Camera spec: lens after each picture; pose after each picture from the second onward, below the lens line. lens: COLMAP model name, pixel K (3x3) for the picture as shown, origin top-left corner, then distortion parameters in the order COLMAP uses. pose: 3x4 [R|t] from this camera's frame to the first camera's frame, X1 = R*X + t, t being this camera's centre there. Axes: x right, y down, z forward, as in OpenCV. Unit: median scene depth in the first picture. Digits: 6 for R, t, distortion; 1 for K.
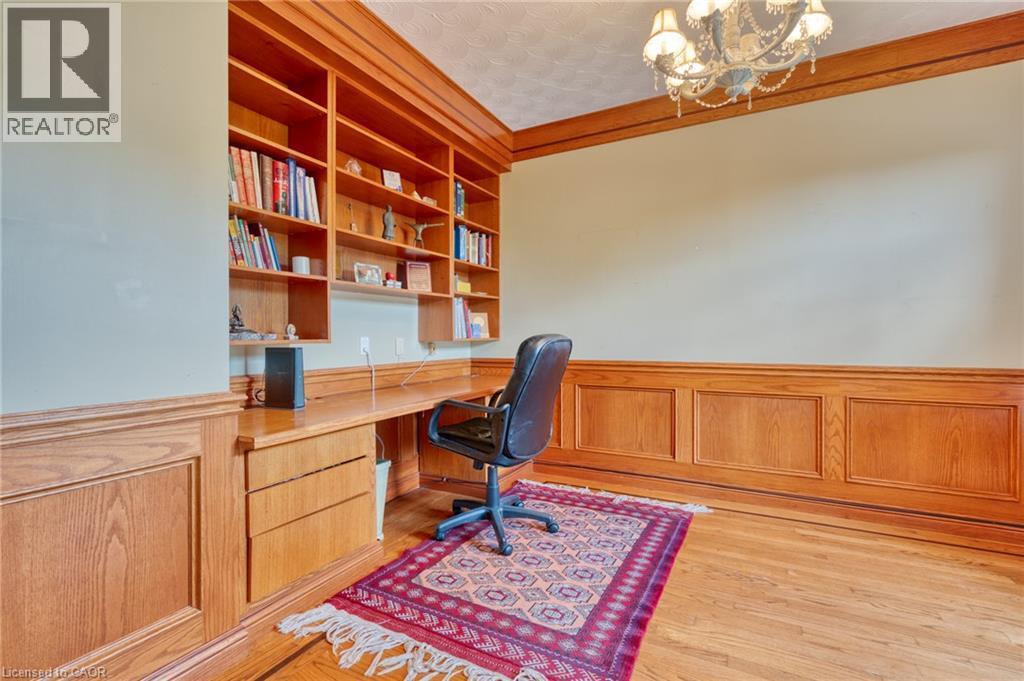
lens RADIAL K [[455.1, 0, 512.0], [0, 455.1, 340.5], [0, 0, 1]] dist [0.000444, 0.000045]
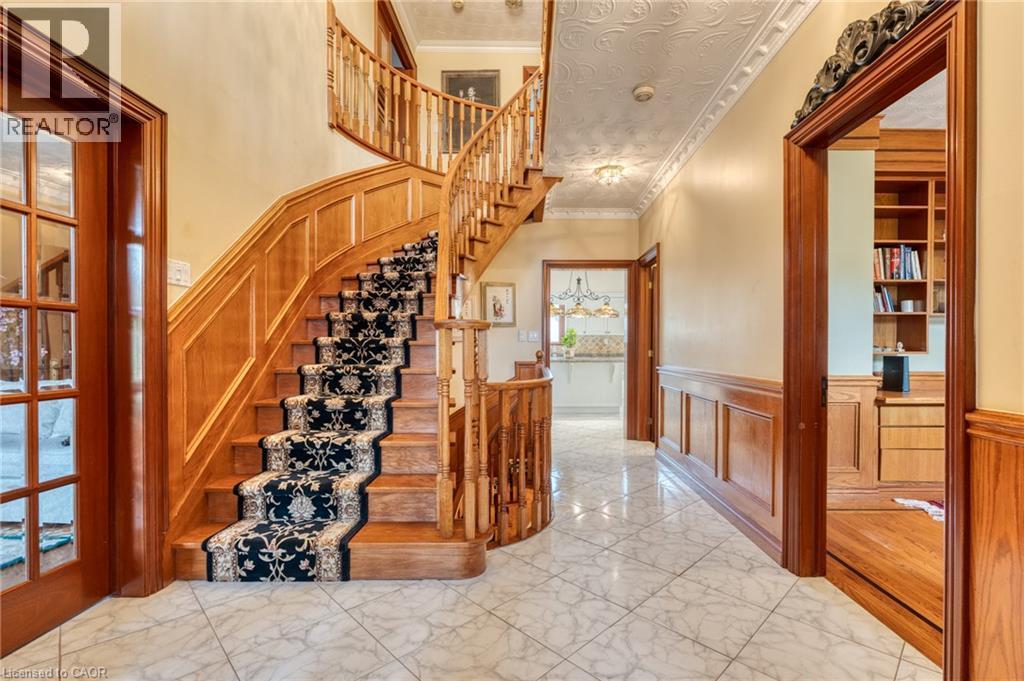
lens RADIAL K [[504.9, 0, 512.0], [0, 504.9, 340.5], [0, 0, 1]] dist [0.000271, 0.000139]
pose [[0.487955, 0.005961, -0.872848, 0.446554], [-0.017406, 0.999844, -0.002902, -0.012899], [0.872695, 0.016609, 0.487983, -1.172970]]
